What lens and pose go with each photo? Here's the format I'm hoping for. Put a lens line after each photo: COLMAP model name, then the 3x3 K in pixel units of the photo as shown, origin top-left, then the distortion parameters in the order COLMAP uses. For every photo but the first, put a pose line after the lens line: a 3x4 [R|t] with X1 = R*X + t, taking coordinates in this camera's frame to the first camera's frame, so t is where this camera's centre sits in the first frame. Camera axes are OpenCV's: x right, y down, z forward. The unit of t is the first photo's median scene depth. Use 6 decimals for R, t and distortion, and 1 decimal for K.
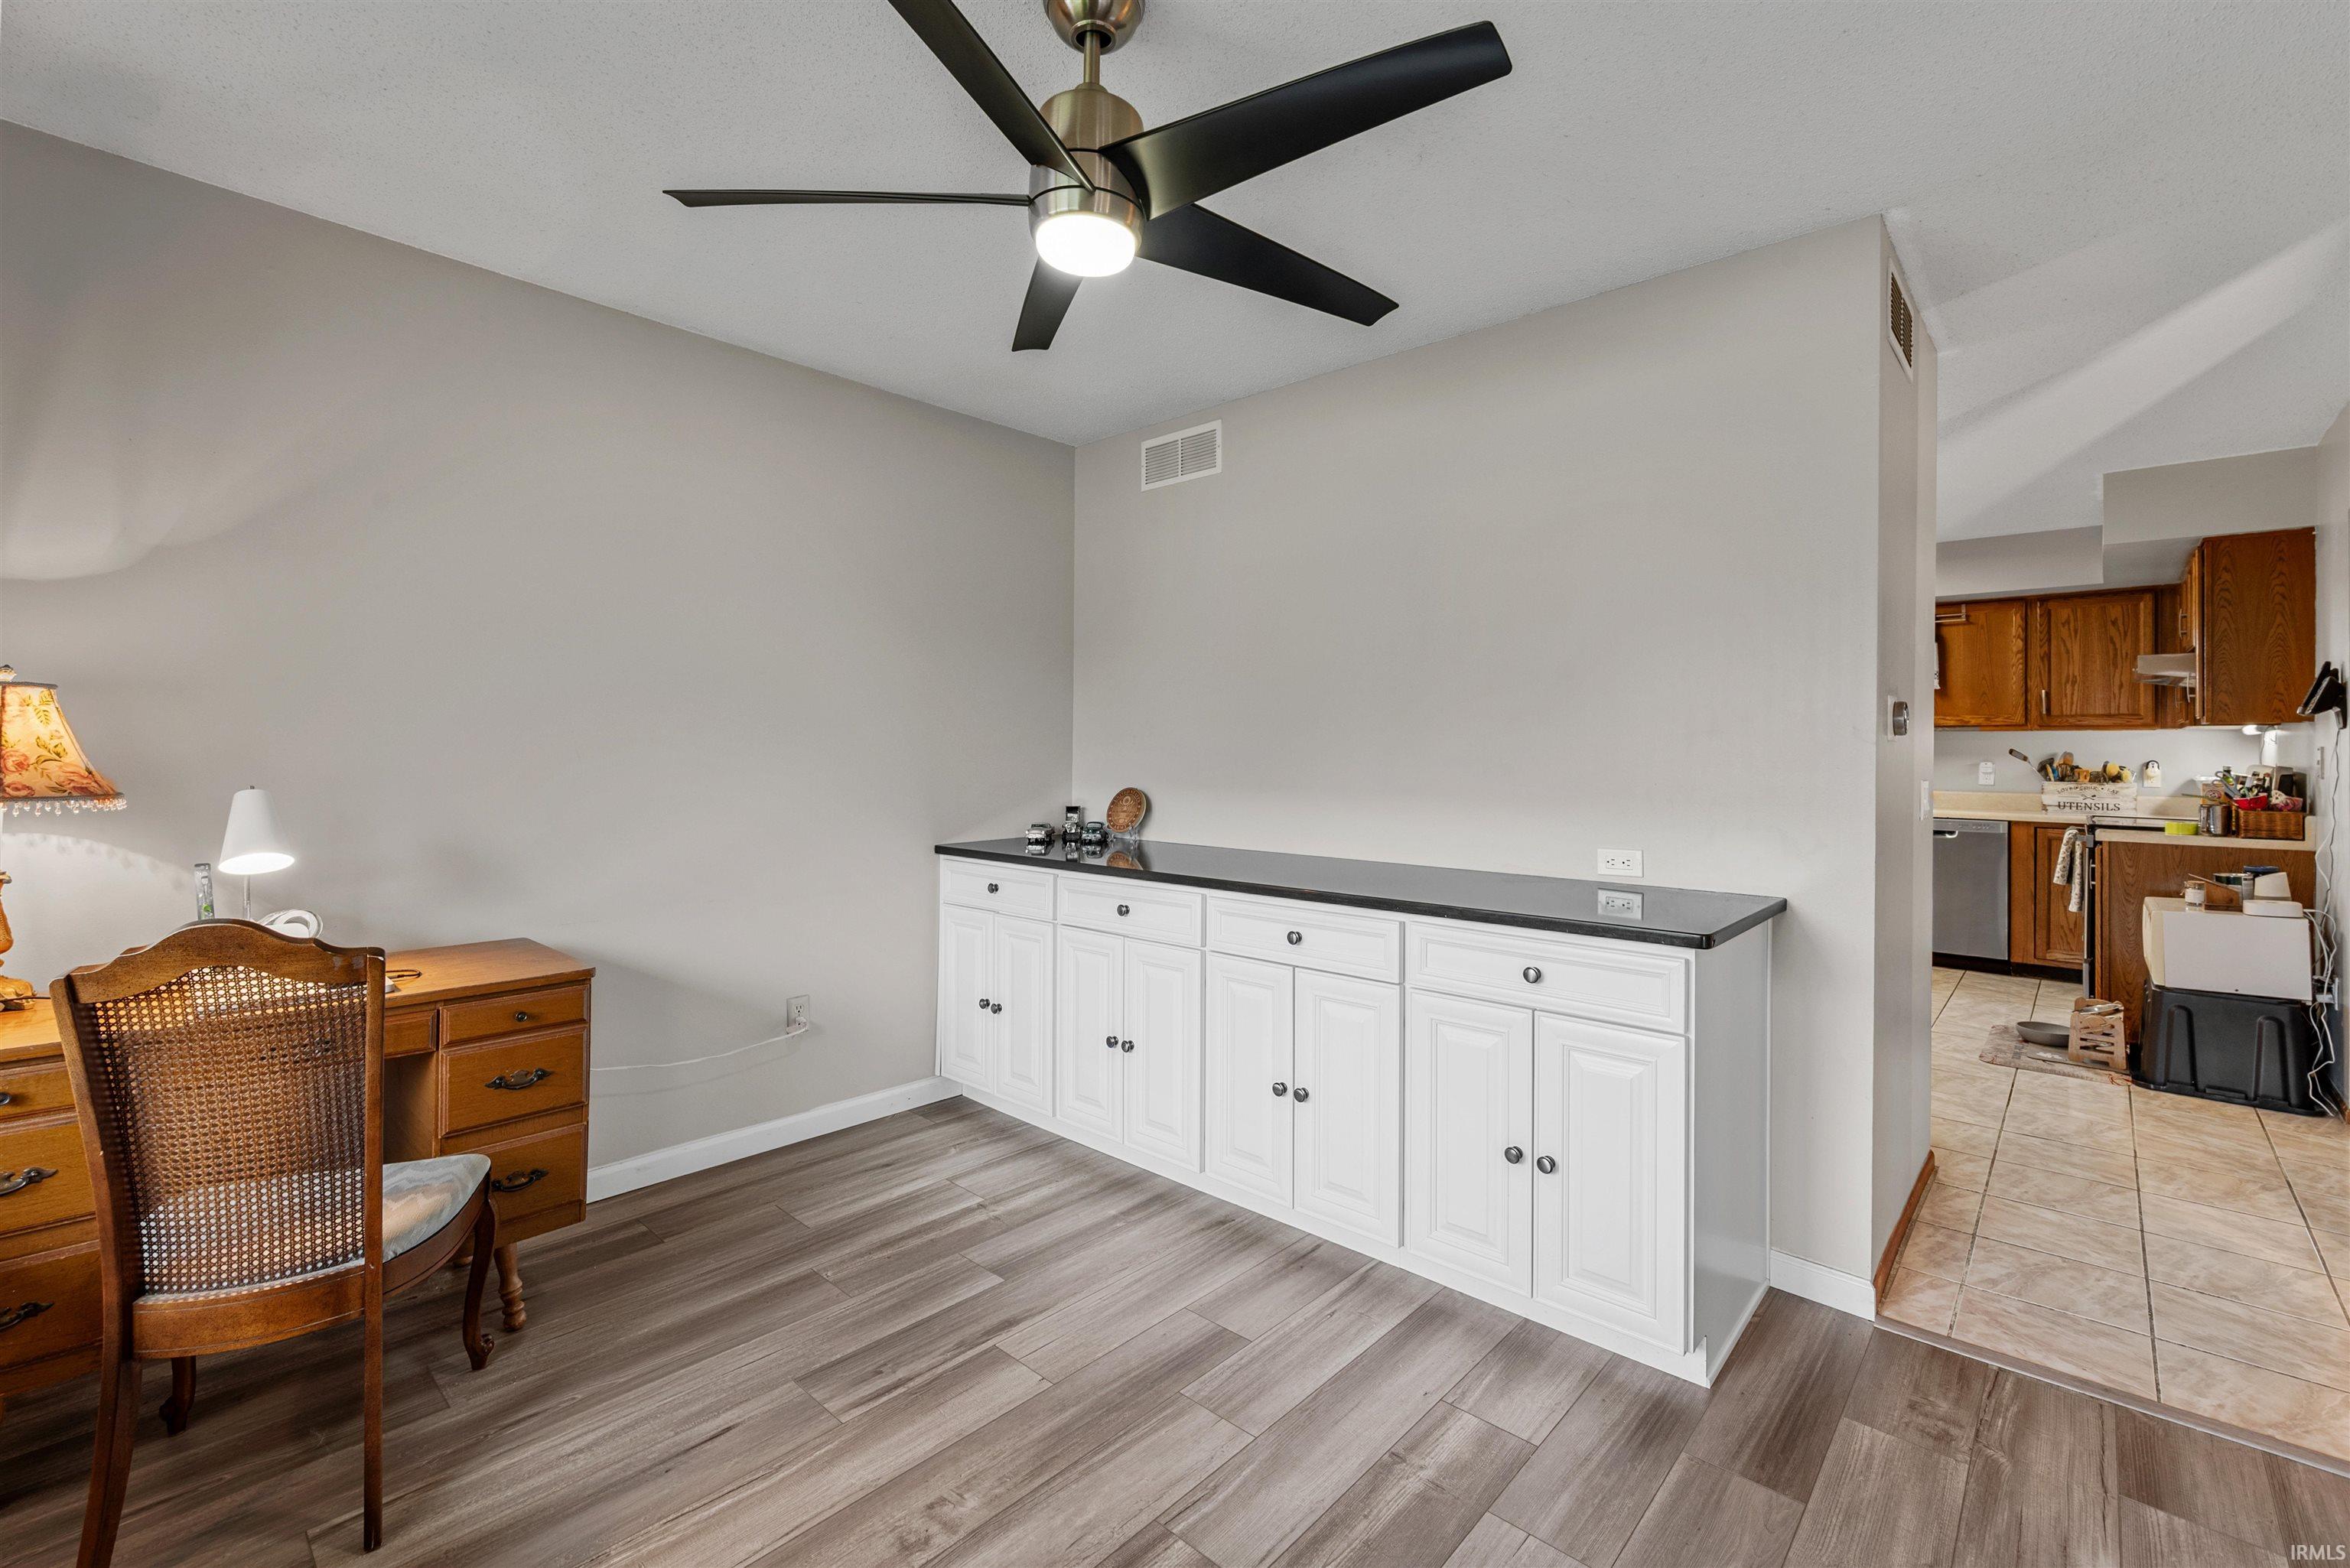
lens RADIAL K [[1014.7, 0, 1180.3], [0, 1014.7, 748.5], [0, 0, 1]] dist [-0.001030, -0.000032]
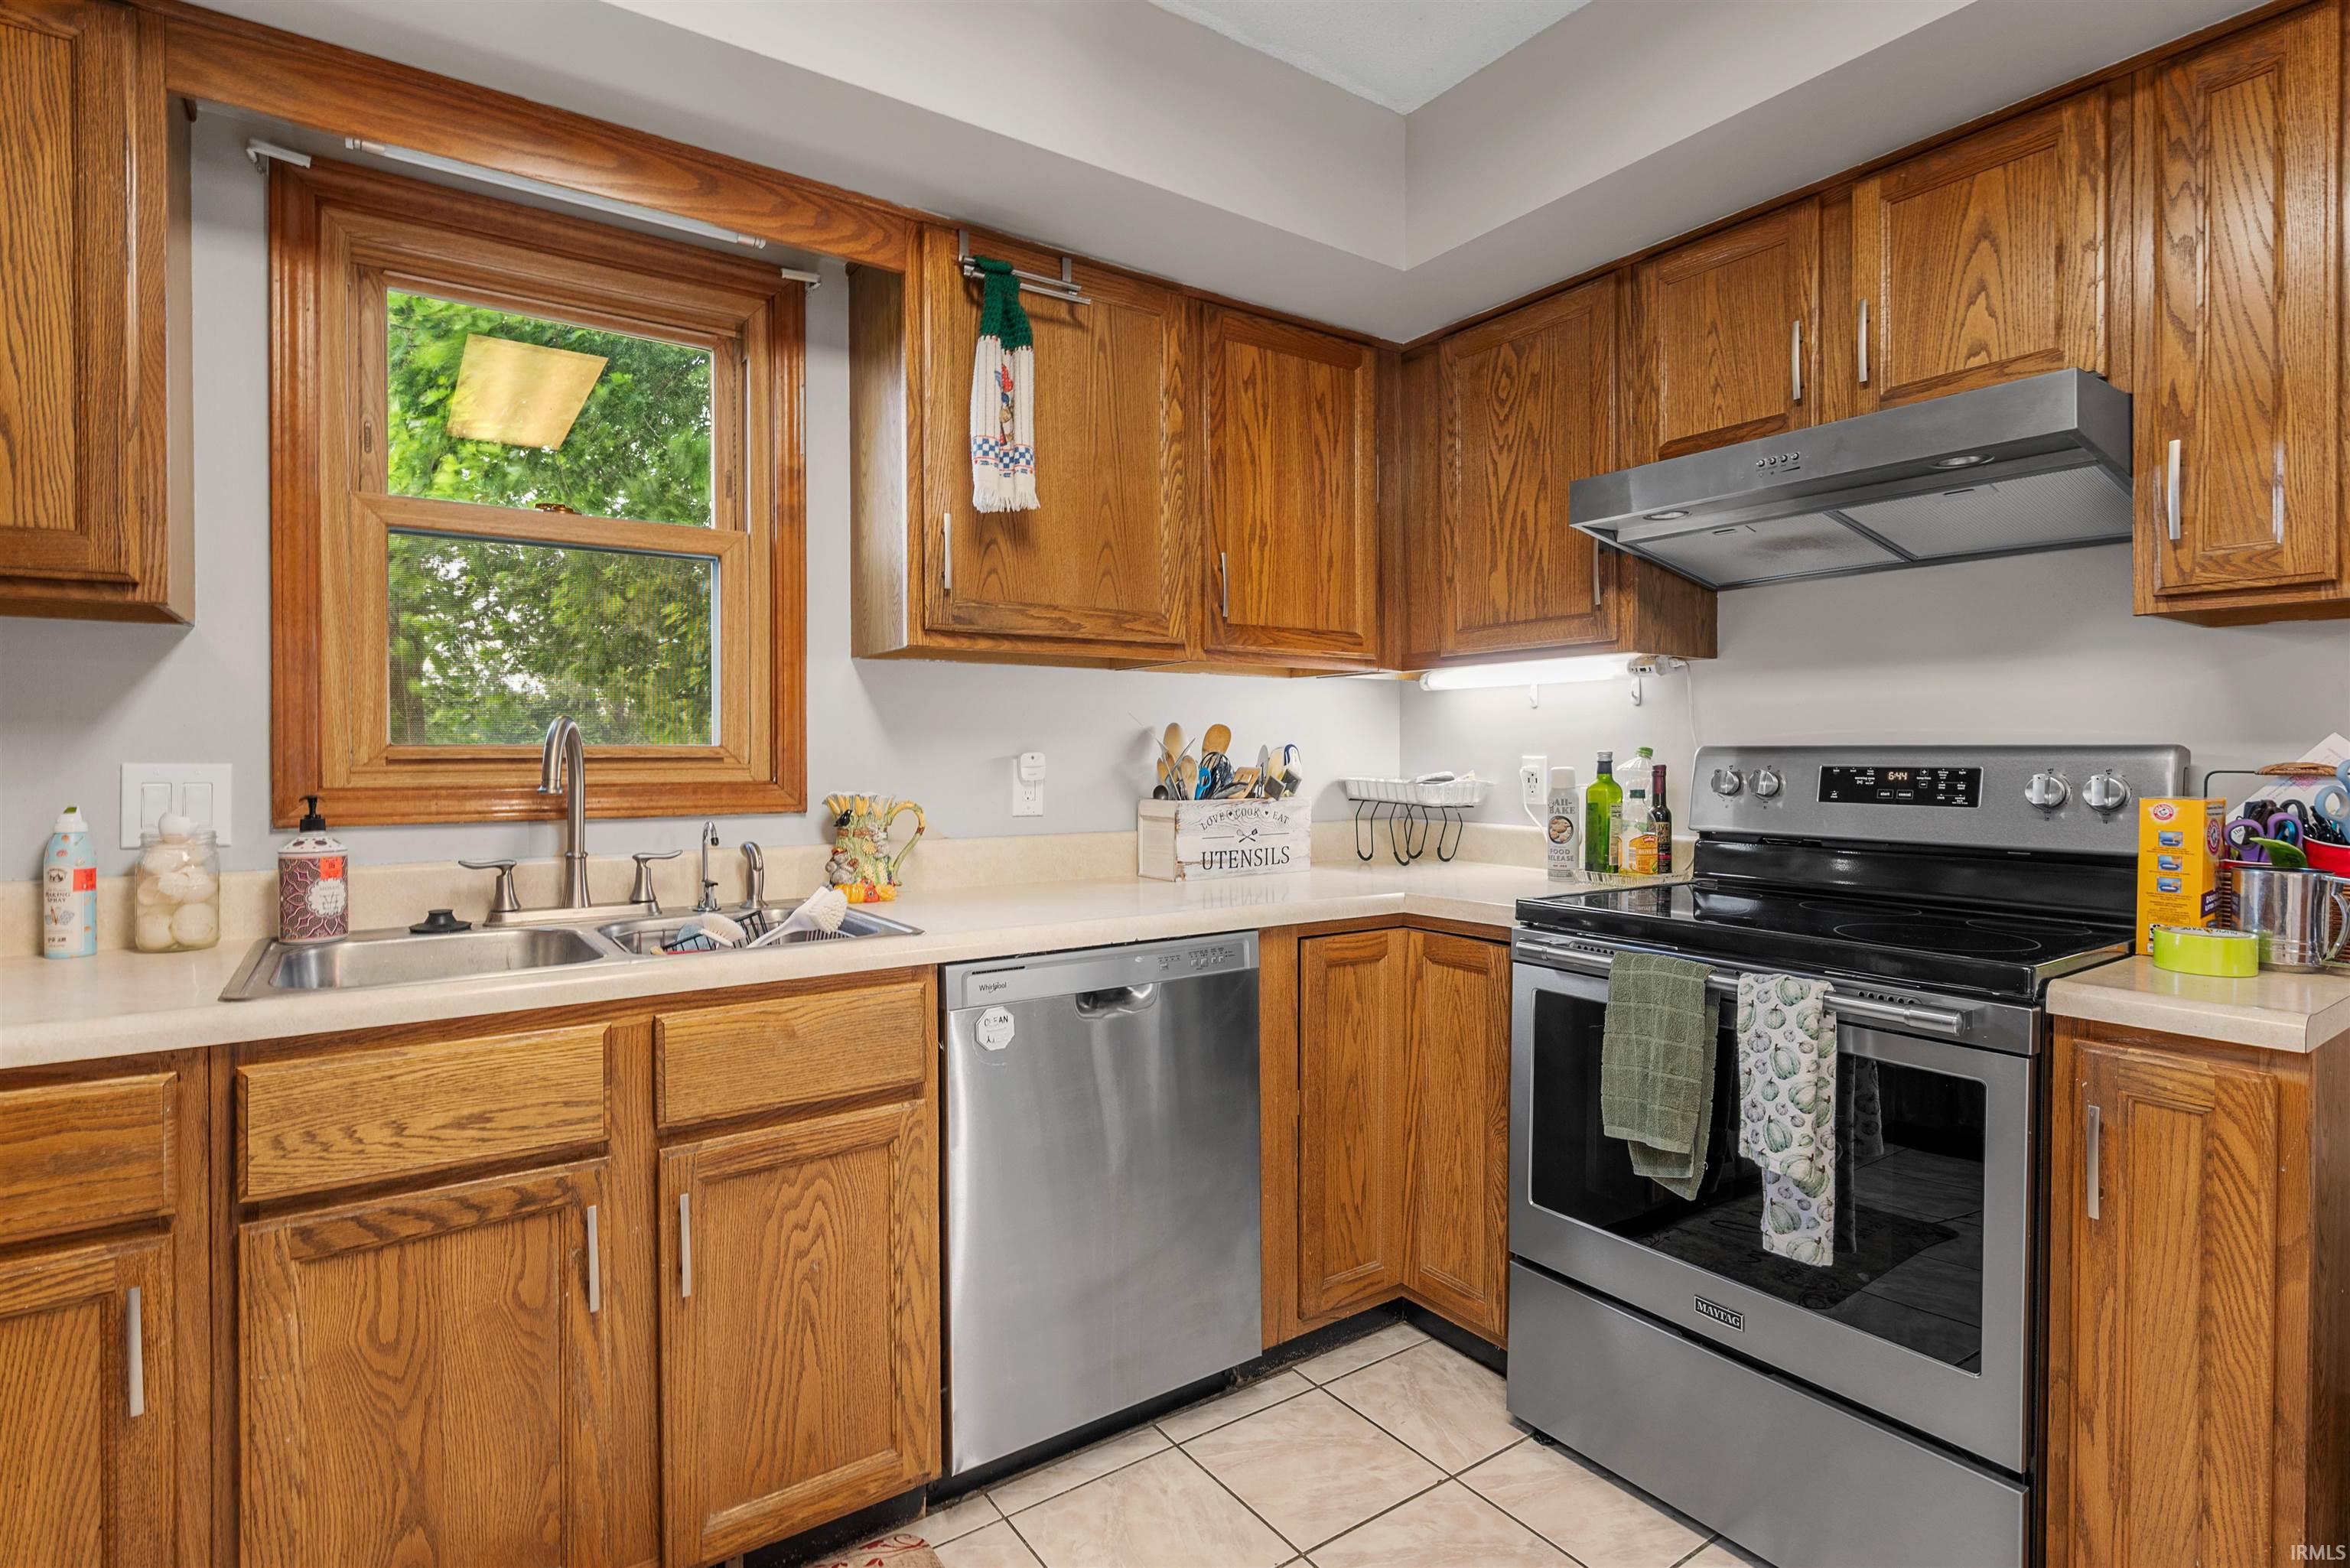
lens RADIAL K [[1158.4, 0, 1192.9], [0, 1158.4, 761.4], [0, 0, 1]] dist [0.001699, 0.000188]
pose [[0.224214, -0.013597, 0.974445, 0.443365], [0.002500, 0.999907, 0.013377, 0.012332], [-0.974537, -0.000564, 0.224227, 0.923446]]
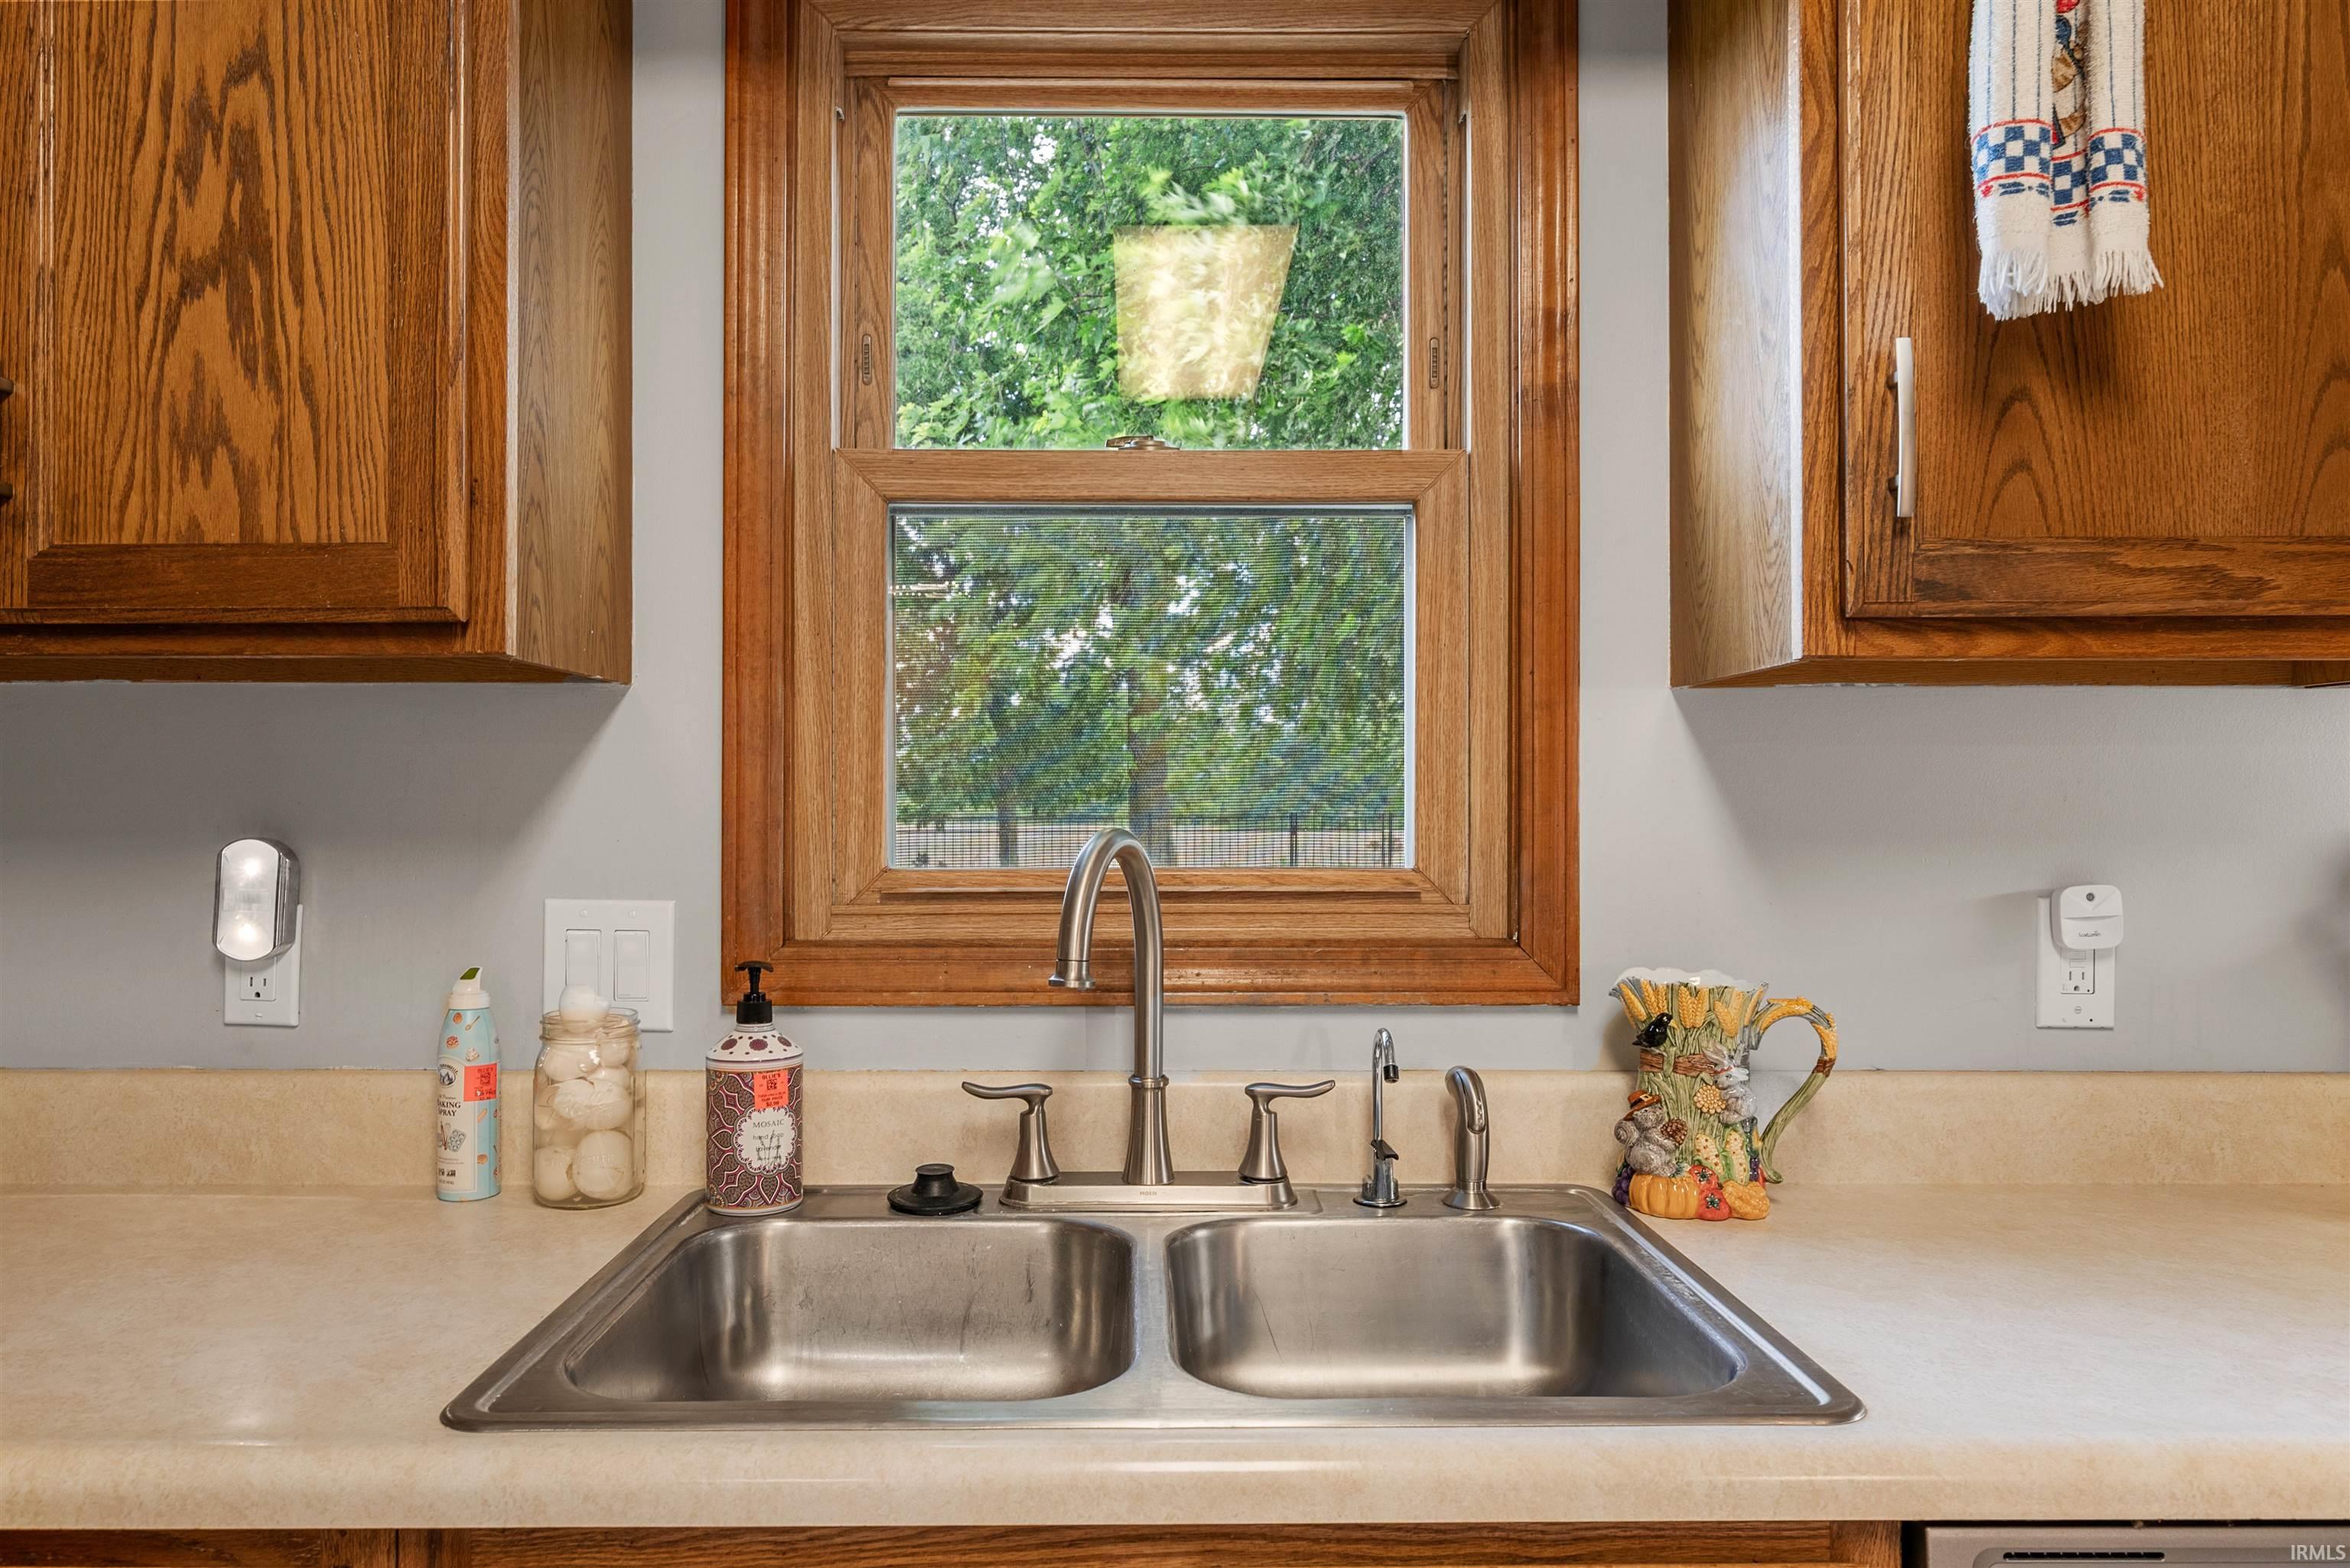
lens RADIAL K [[1592.2, 0, 1142.3], [0, 1592.2, 787.4], [0, 0, 1]] dist [-0.001484, 0.000662]
pose [[0.740168, -0.001236, 0.672421, 0.565307], [0.003885, 0.999989, -0.002439, -0.001499], [-0.672411, 0.004417, 0.740165, 0.992002]]
